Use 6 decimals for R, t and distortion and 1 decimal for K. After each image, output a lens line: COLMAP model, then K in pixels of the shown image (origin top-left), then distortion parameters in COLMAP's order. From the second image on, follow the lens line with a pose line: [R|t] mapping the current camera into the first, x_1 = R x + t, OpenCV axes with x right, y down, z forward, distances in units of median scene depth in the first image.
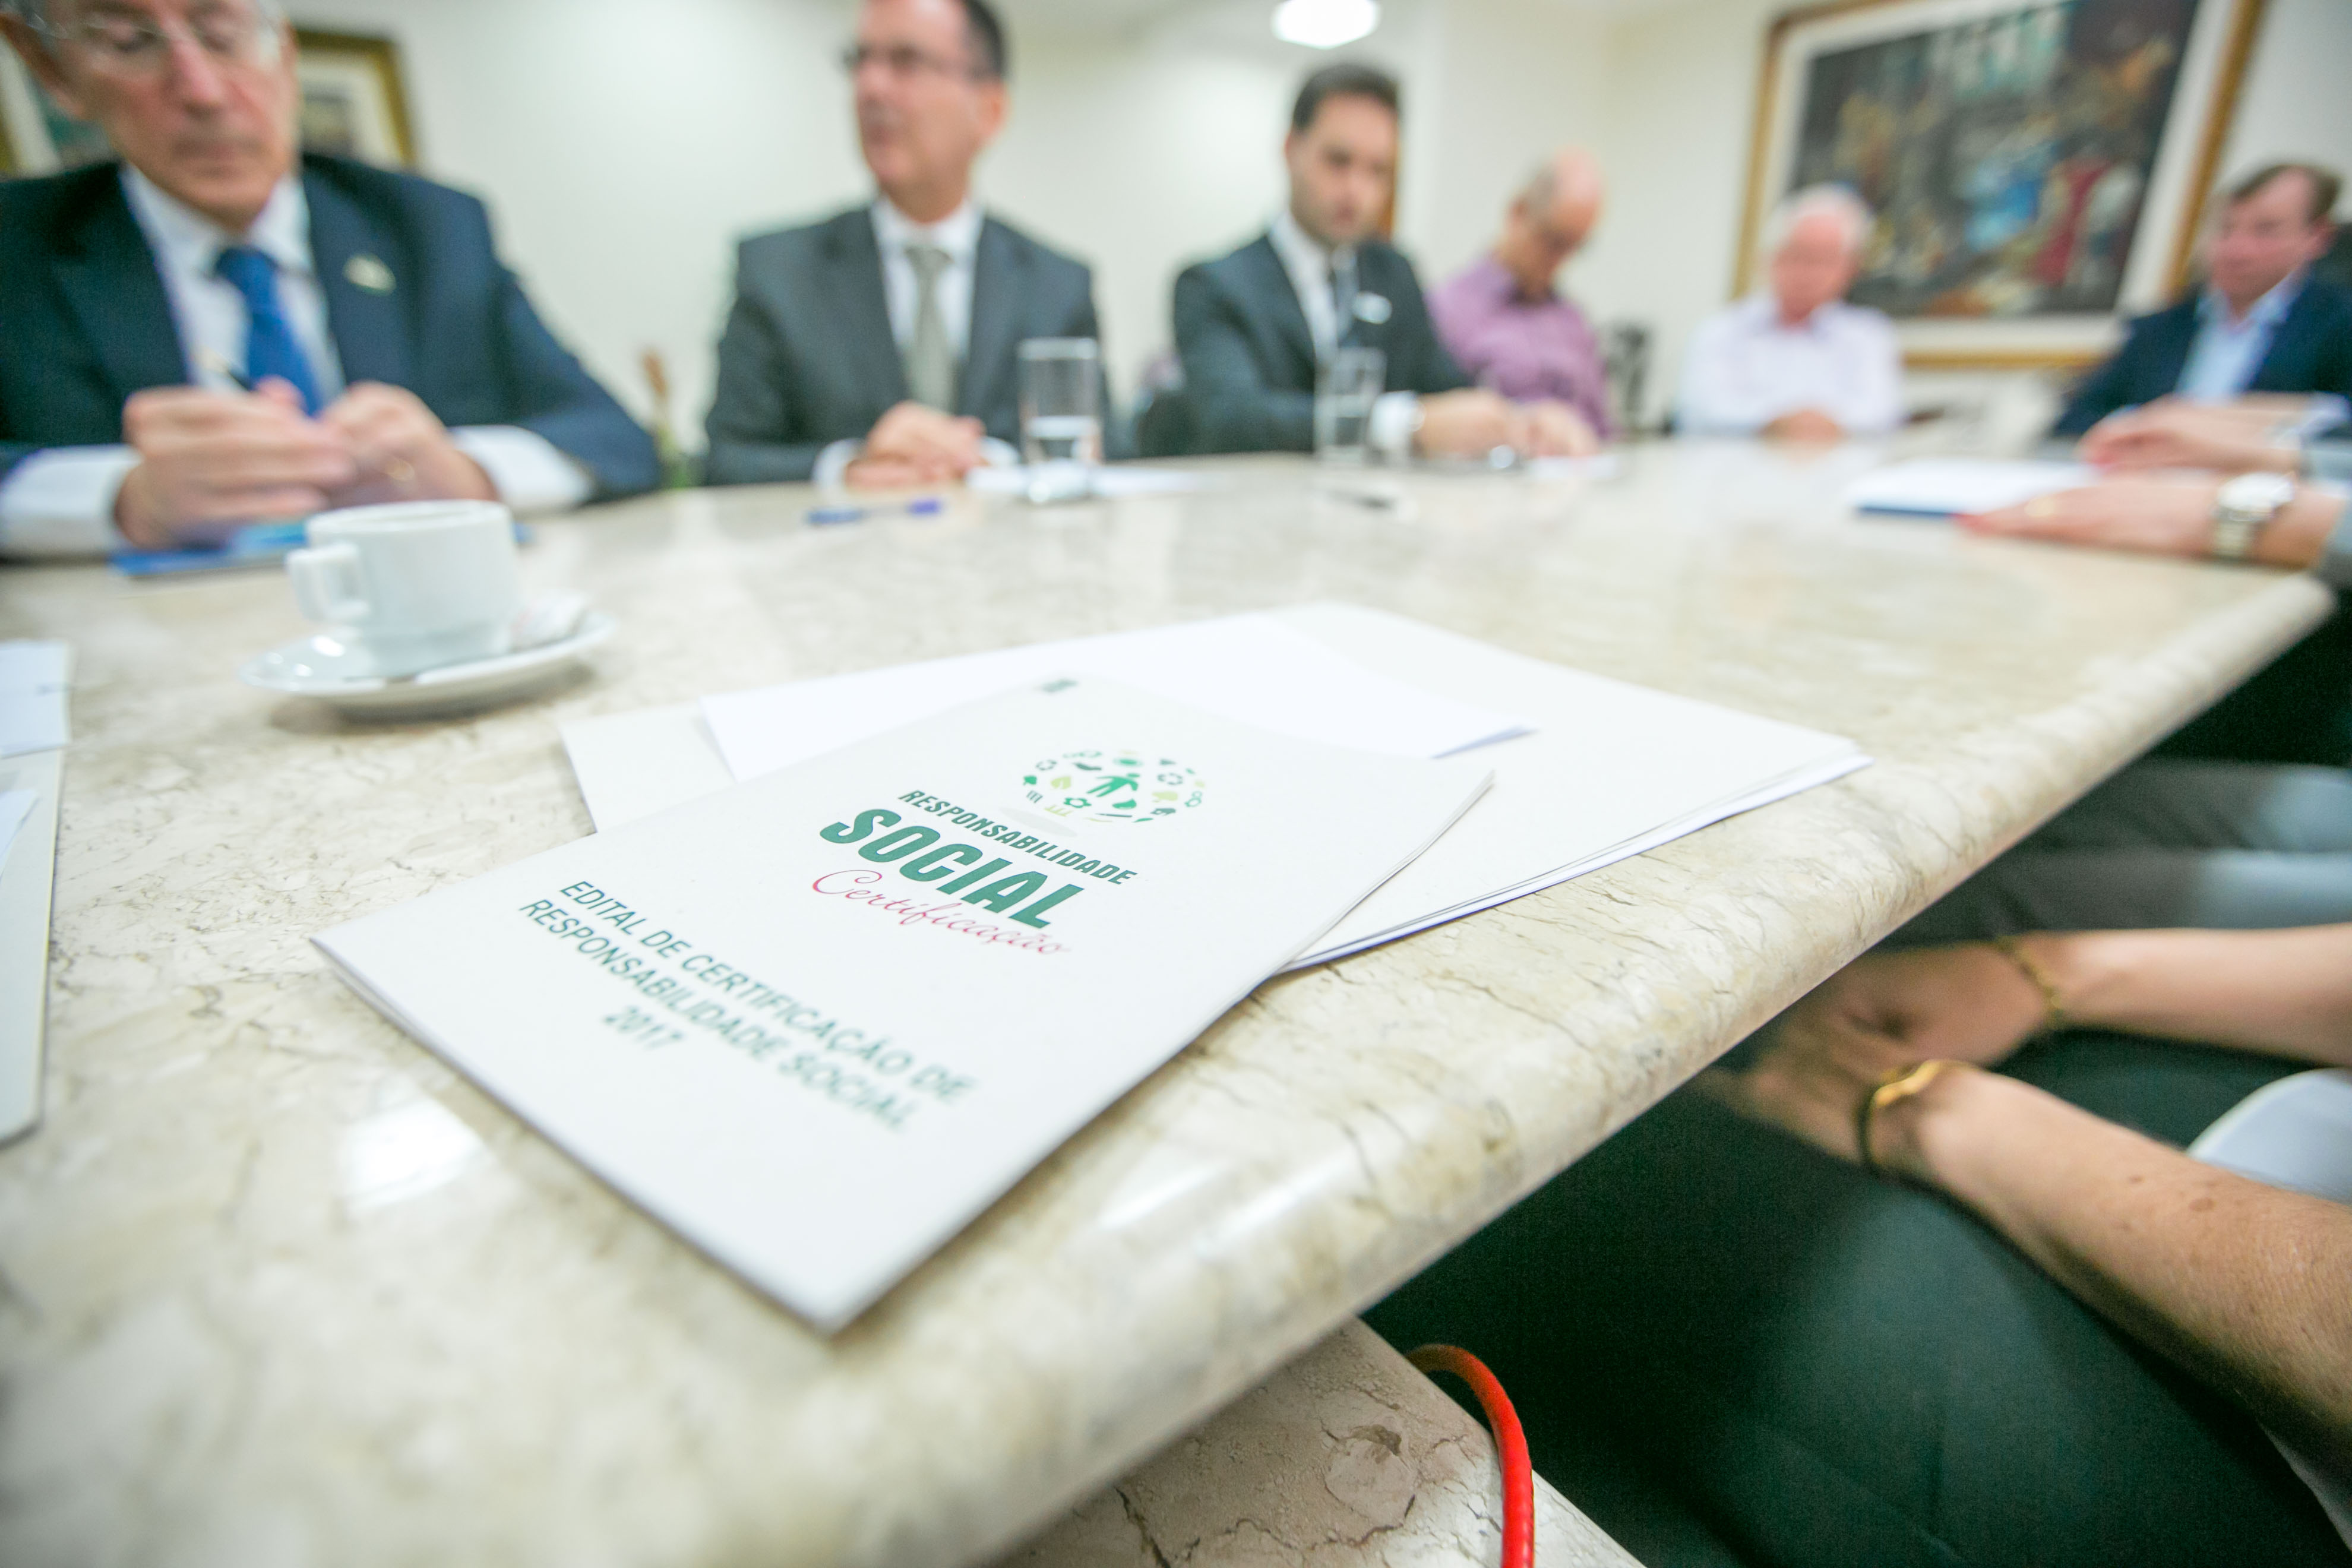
lens RADIAL K [[1054.4, 0, 1176.0], [0, 1054.4, 784.0], [0, 0, 1]] dist [-0.067805, 0.023032]
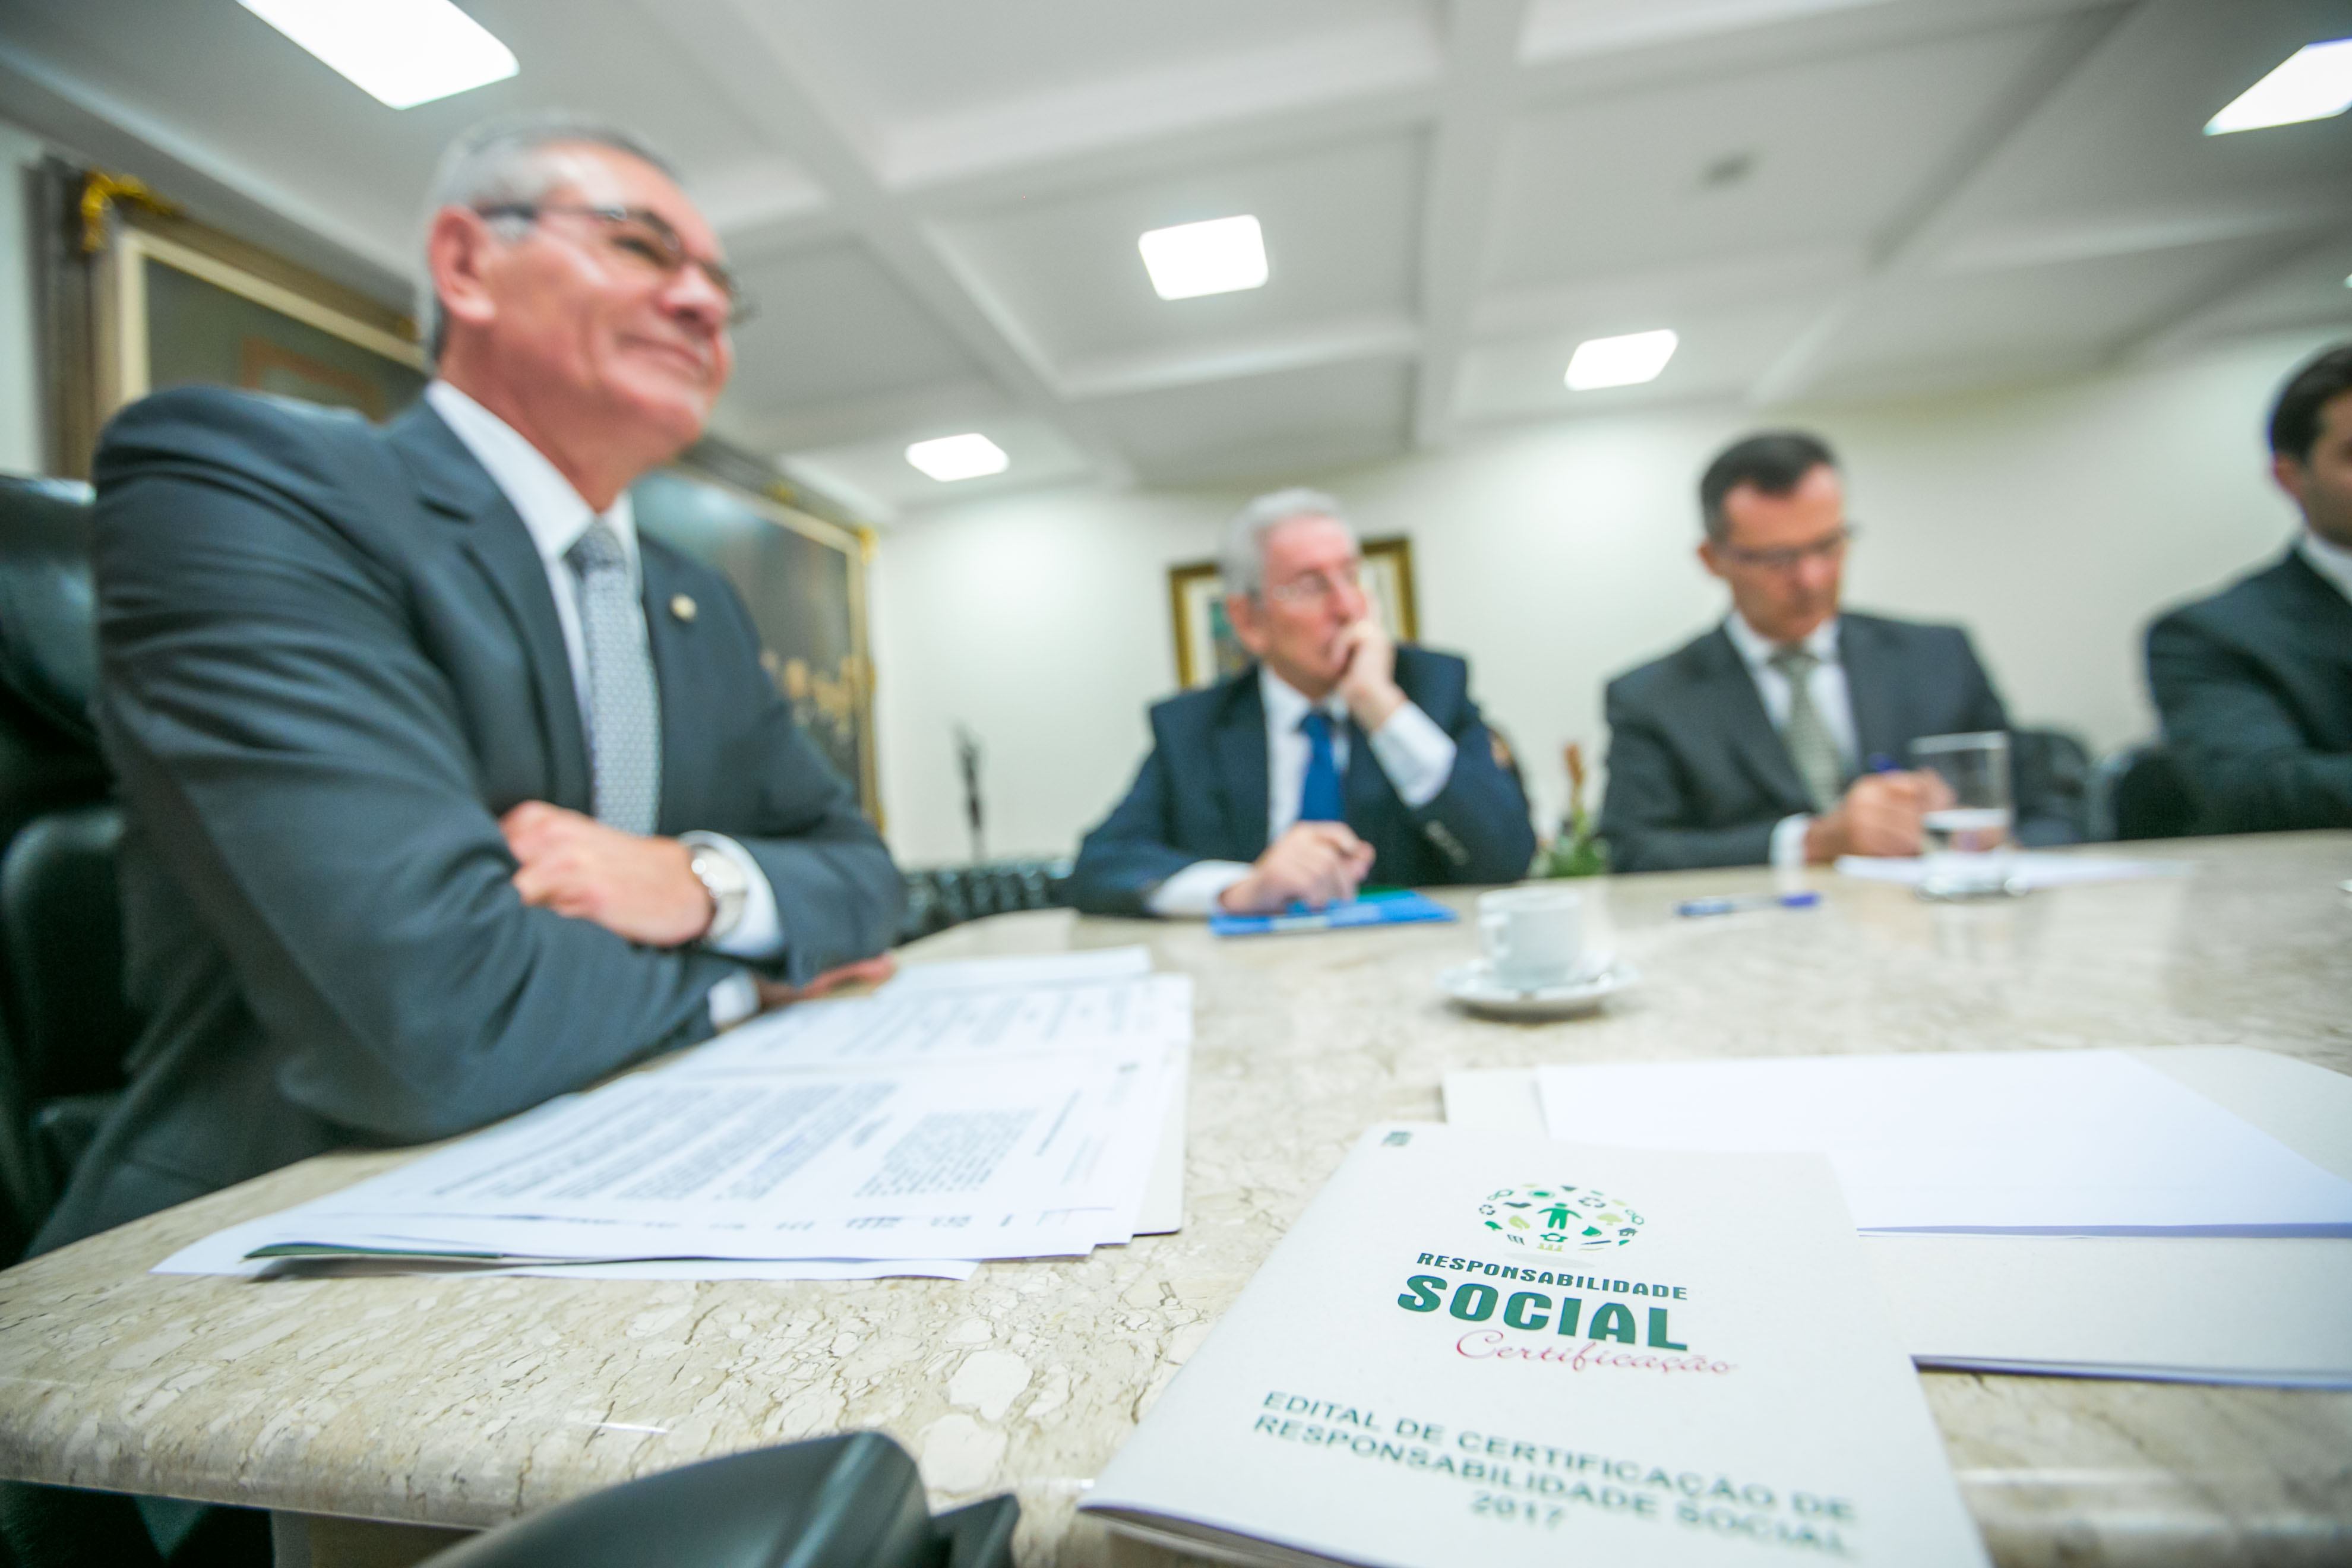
lens RADIAL K [[1054.4, 0, 1176.0], [0, 1054.4, 784.0], [0, 0, 1]] dist [-0.067805, 0.023032]
pose [[0.681935, -0.058326, -0.729083, 0.320382], [-0.191972, 0.947595, -0.255364, 0.006948], [0.705770, 0.314105, 0.635002, -0.441048]]
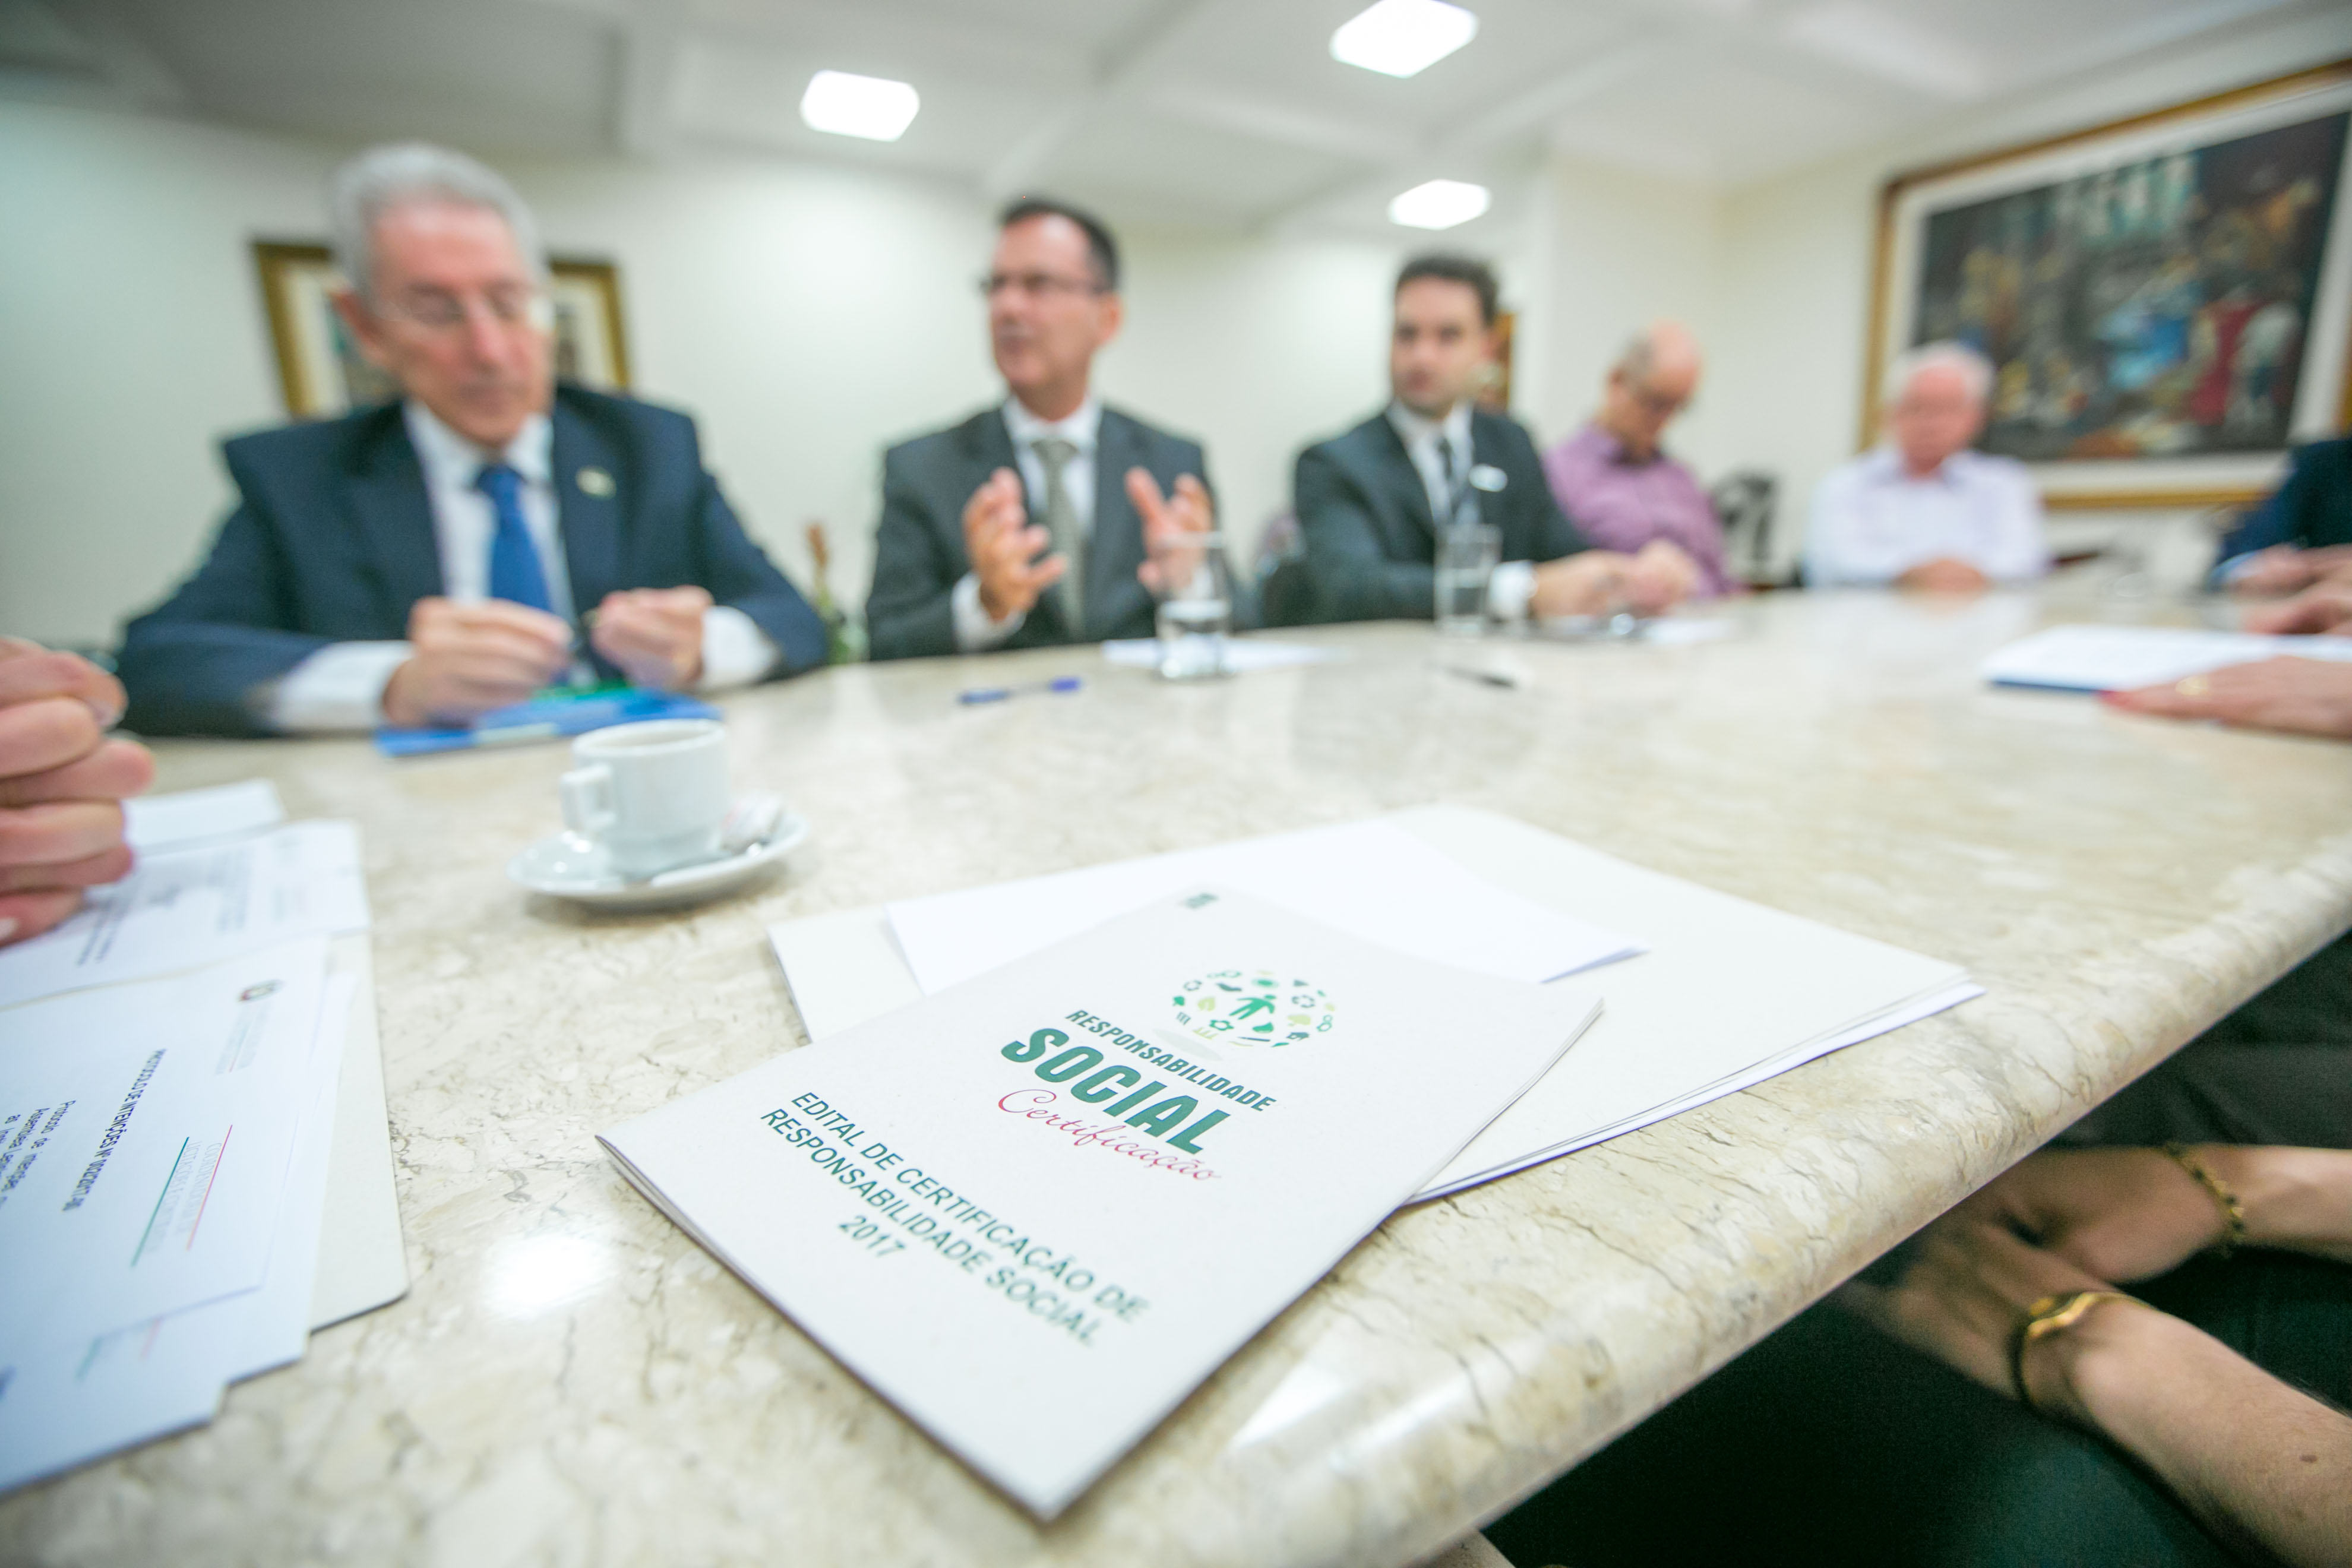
lens RADIAL K [[1054.4, 0, 1176.0], [0, 1054.4, 784.0], [0, 0, 1]] dist [-0.067805, 0.023032]
pose [[0.993524, 0.007148, -0.113397, -0.016748], [-0.022416, 0.990735, -0.133948, -0.090898], [0.111389, 0.135622, 0.984479, -0.156392]]
